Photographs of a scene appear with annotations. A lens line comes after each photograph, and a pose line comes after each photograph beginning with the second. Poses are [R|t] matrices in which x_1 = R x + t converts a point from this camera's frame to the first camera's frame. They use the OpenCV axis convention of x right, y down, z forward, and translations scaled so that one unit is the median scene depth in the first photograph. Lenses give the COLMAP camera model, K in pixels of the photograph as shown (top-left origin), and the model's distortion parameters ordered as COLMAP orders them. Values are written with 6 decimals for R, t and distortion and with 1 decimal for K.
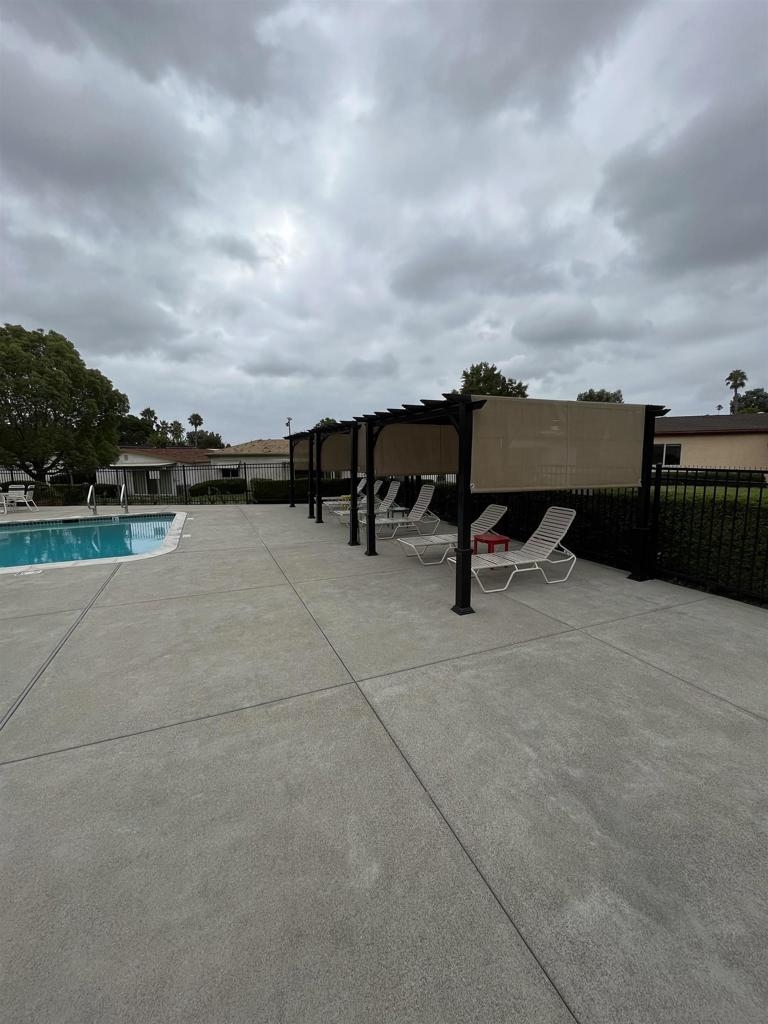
lens RADIAL K [[416.1, 0, 381.6], [0, 416.1, 514.2], [0, 0, 1]] dist [0.010252, -0.000011]
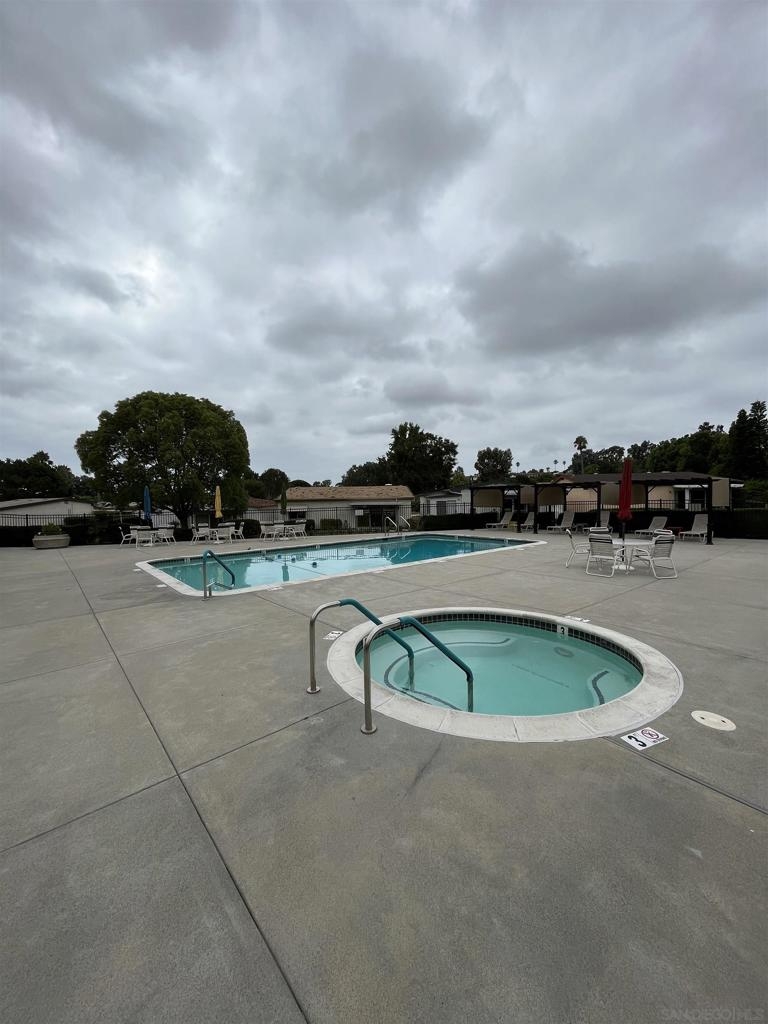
lens RADIAL K [[422.2, 0, 376.8], [0, 422.2, 506.3], [0, 0, 1]] dist [-0.003835, -0.000287]
pose [[0.954466, -0.011671, 0.298091, -0.686035], [0.049720, 0.991482, -0.120378, 0.041518], [-0.294147, 0.129718, 0.946916, -0.268006]]
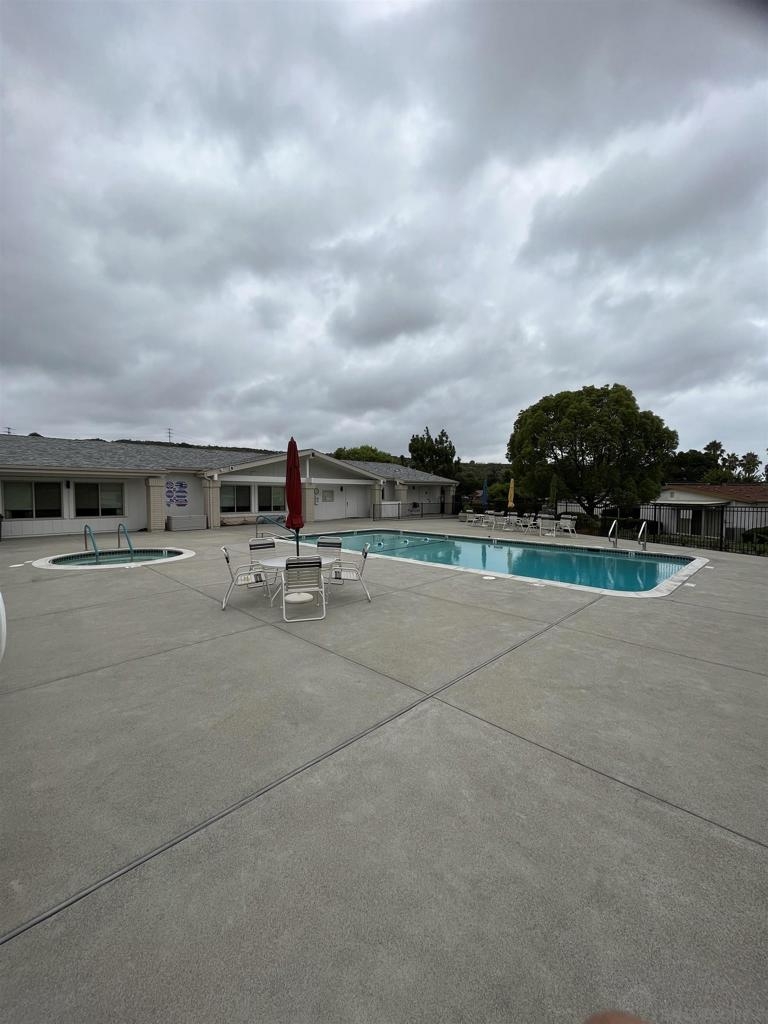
lens RADIAL K [[416.1, 0, 381.6], [0, 416.1, 514.2], [0, 0, 1]] dist [0.010252, -0.000011]
pose [[0.389252, 0.065150, -0.918825, 0.033567], [-0.143778, 0.989567, 0.009256, -0.004260], [0.909841, 0.128504, 0.394558, 0.015066]]
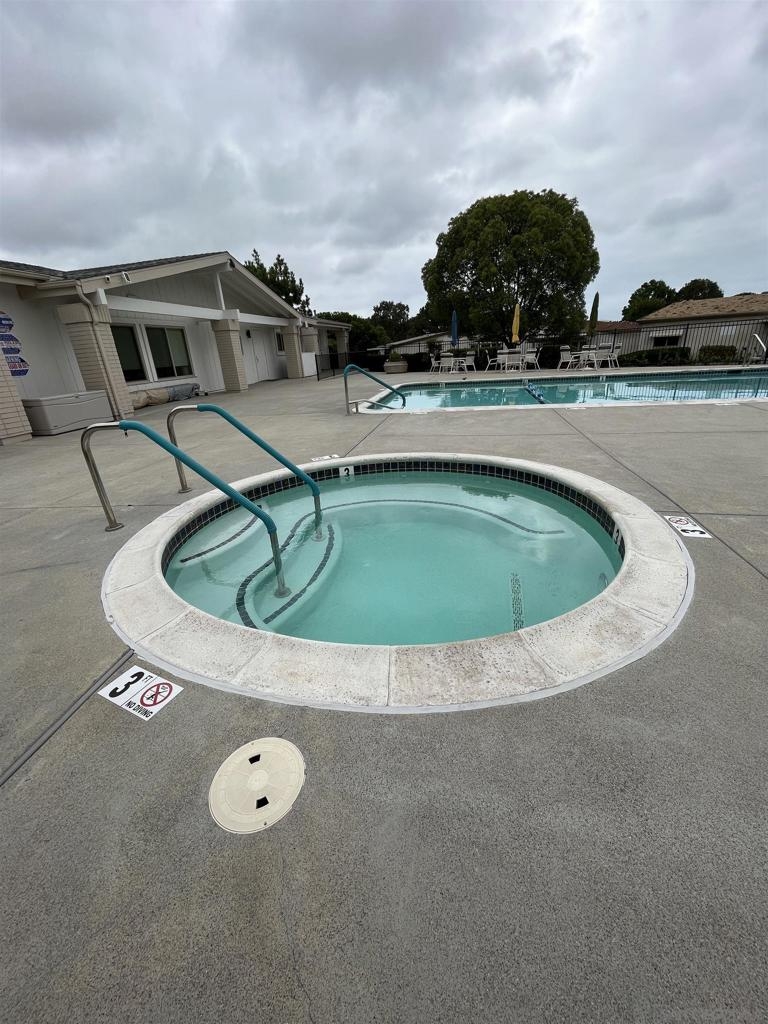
lens RADIAL K [[422.2, 0, 376.8], [0, 422.2, 506.3], [0, 0, 1]] dist [-0.003835, -0.000287]
pose [[0.831028, 0.162545, -0.531951, -0.464953], [-0.033577, 0.969265, 0.243717, 0.058186], [0.555217, -0.184674, 0.810944, -0.169098]]
